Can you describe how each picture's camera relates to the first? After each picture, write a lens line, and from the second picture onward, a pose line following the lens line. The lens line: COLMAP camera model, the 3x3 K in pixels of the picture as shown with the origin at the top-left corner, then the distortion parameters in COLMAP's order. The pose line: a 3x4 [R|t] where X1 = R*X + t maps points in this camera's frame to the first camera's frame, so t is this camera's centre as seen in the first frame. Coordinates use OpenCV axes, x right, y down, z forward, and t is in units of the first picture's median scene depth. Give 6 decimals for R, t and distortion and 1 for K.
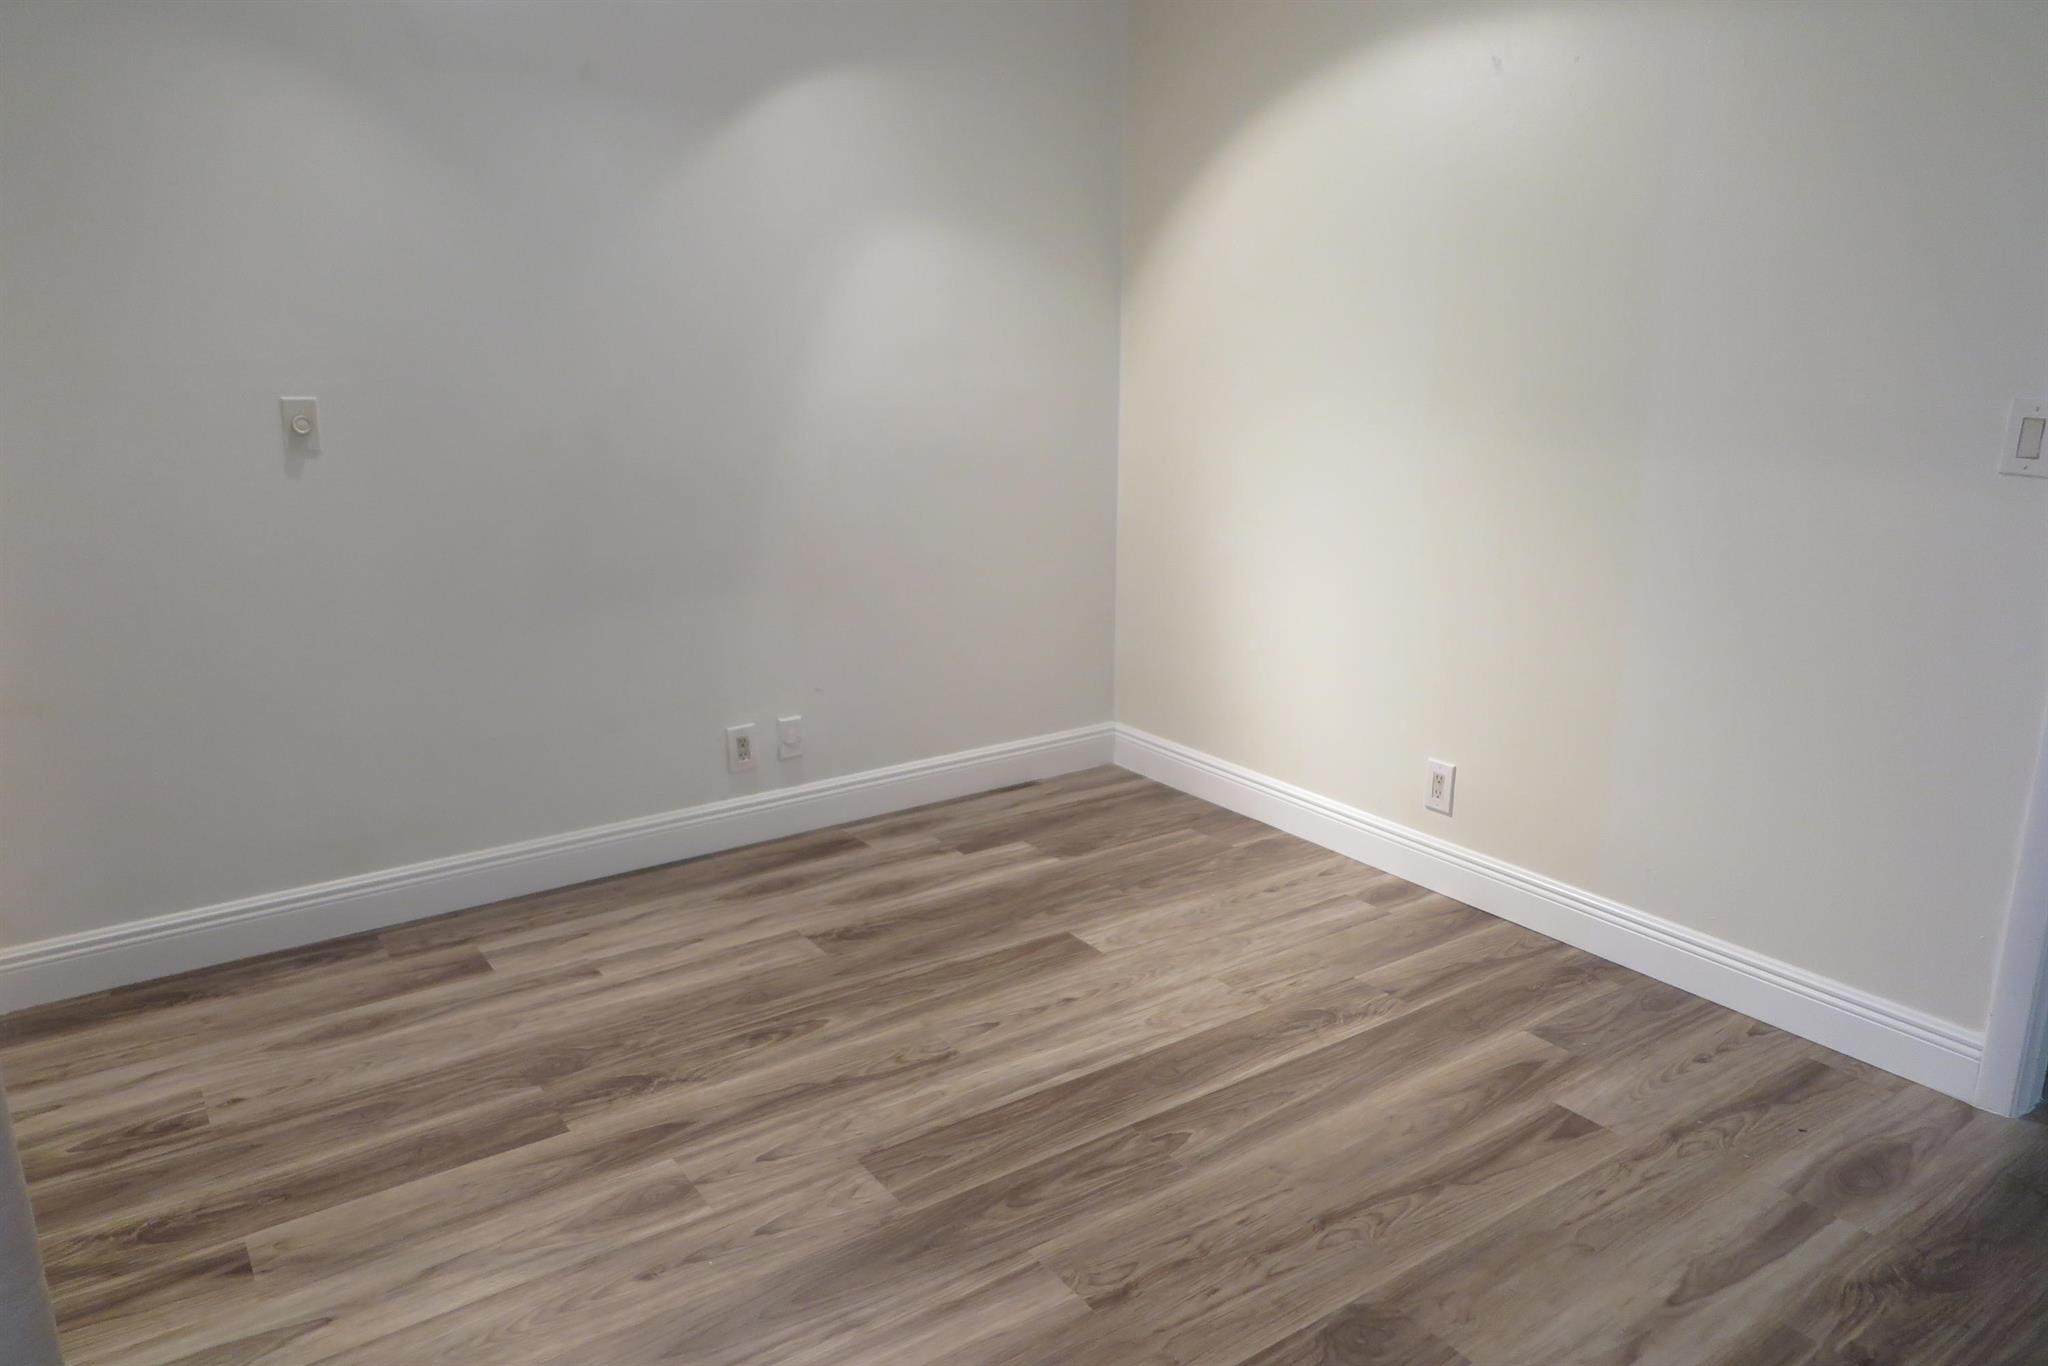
lens RADIAL K [[1430.3, 0, 1024.0], [0, 1430.3, 683.0], [0, 0, 1]] dist [-0.002182, 0.003082]
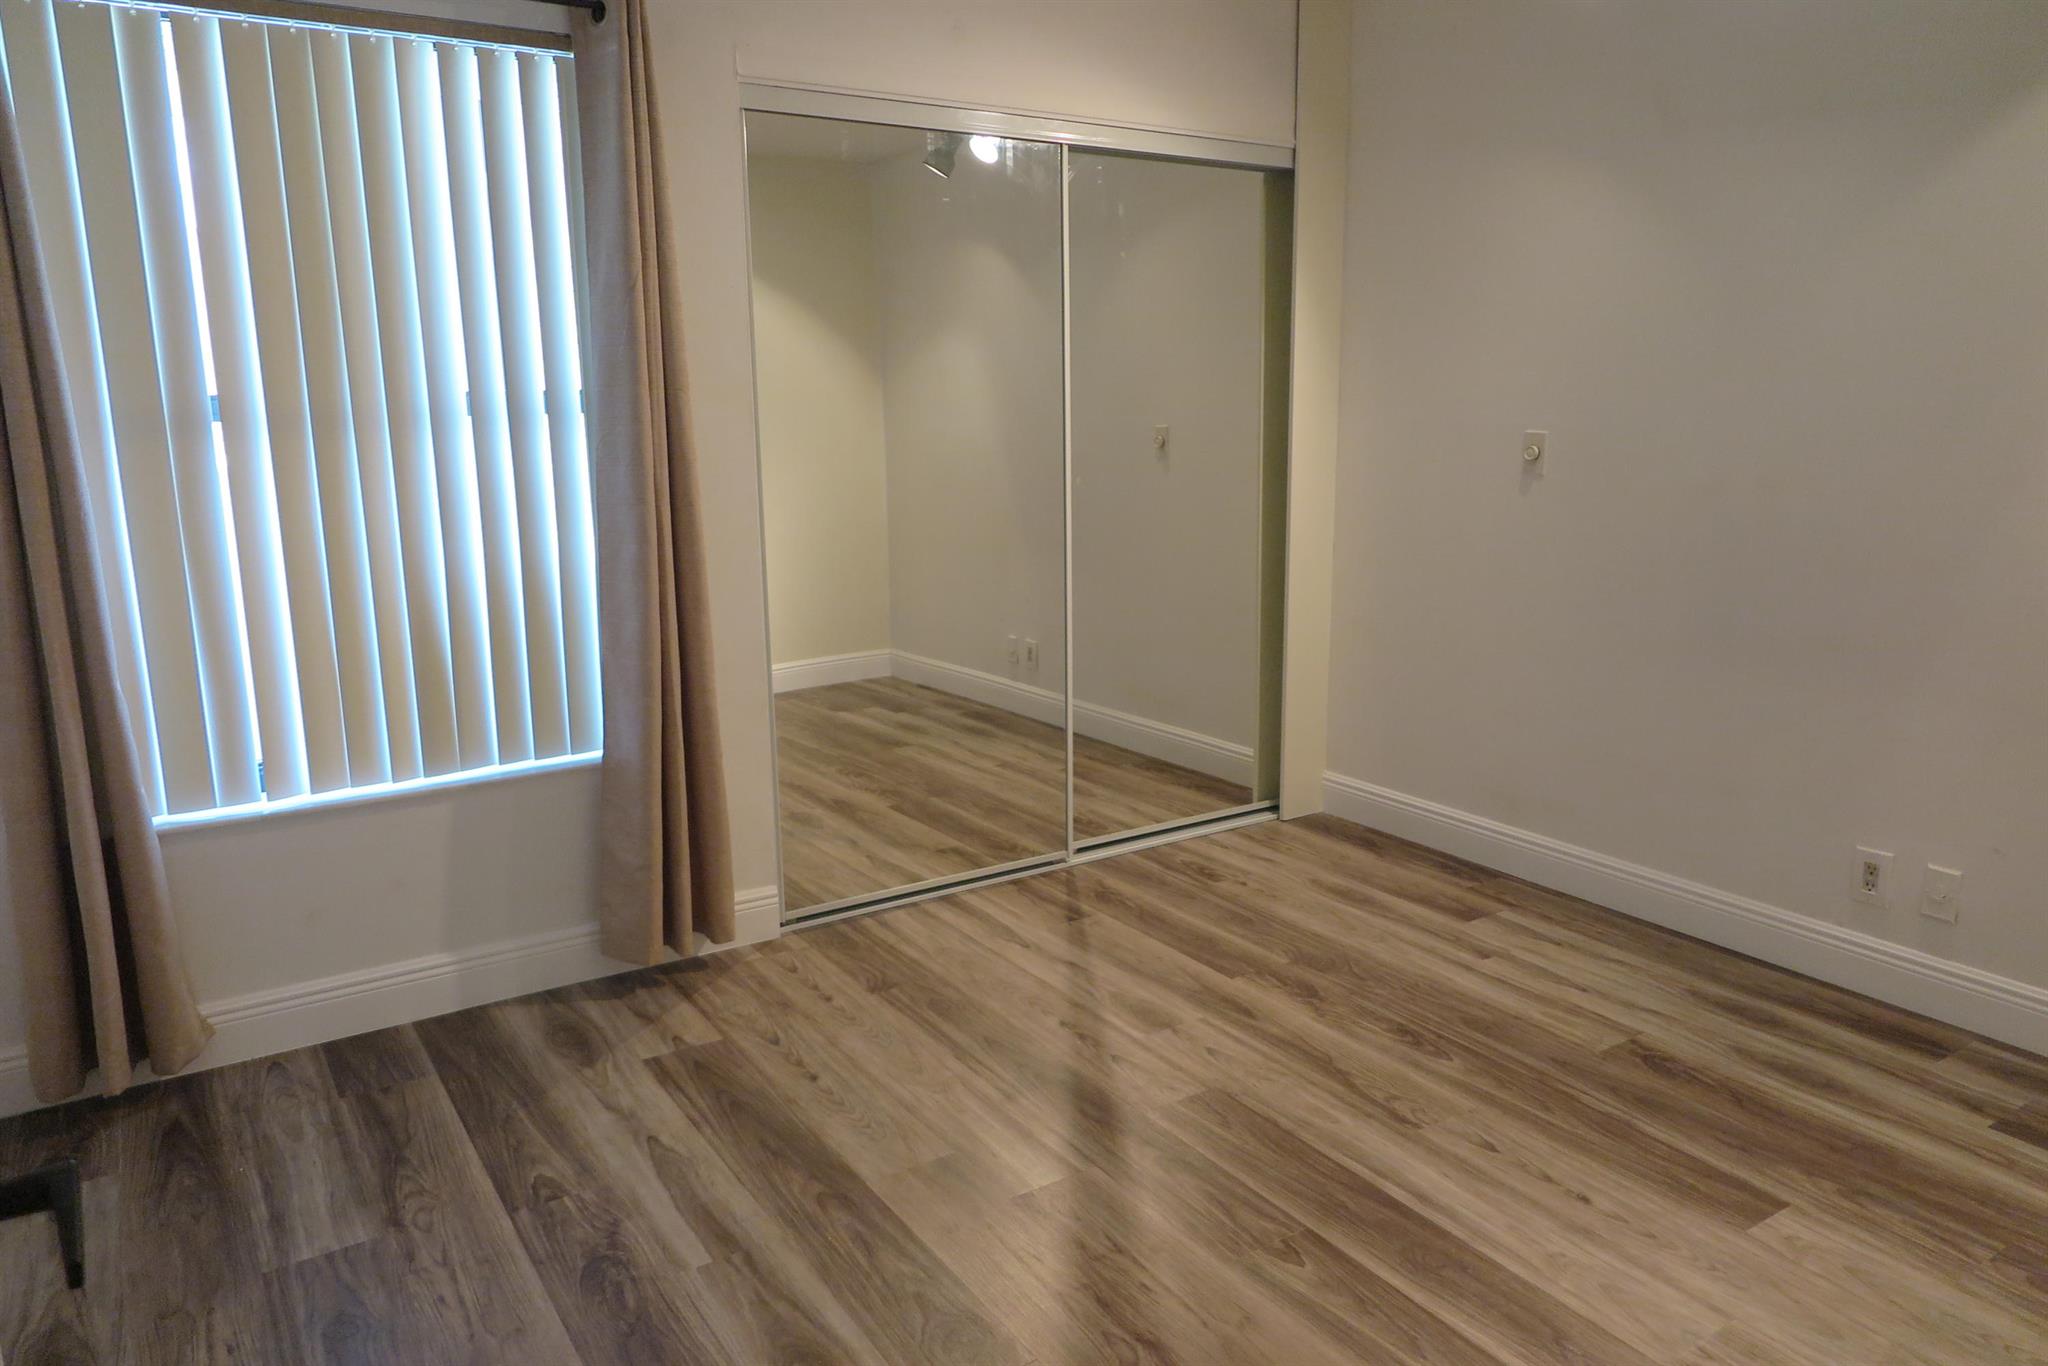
lens RADIAL K [[1430.3, 0, 1024.0], [0, 1430.3, 683.0], [0, 0, 1]] dist [-0.002182, 0.003082]
pose [[-0.037241, 0.208889, -0.977230, 0.763258], [-0.241454, 0.947053, 0.211640, -0.147626], [0.969697, 0.243838, 0.015167, 0.603028]]
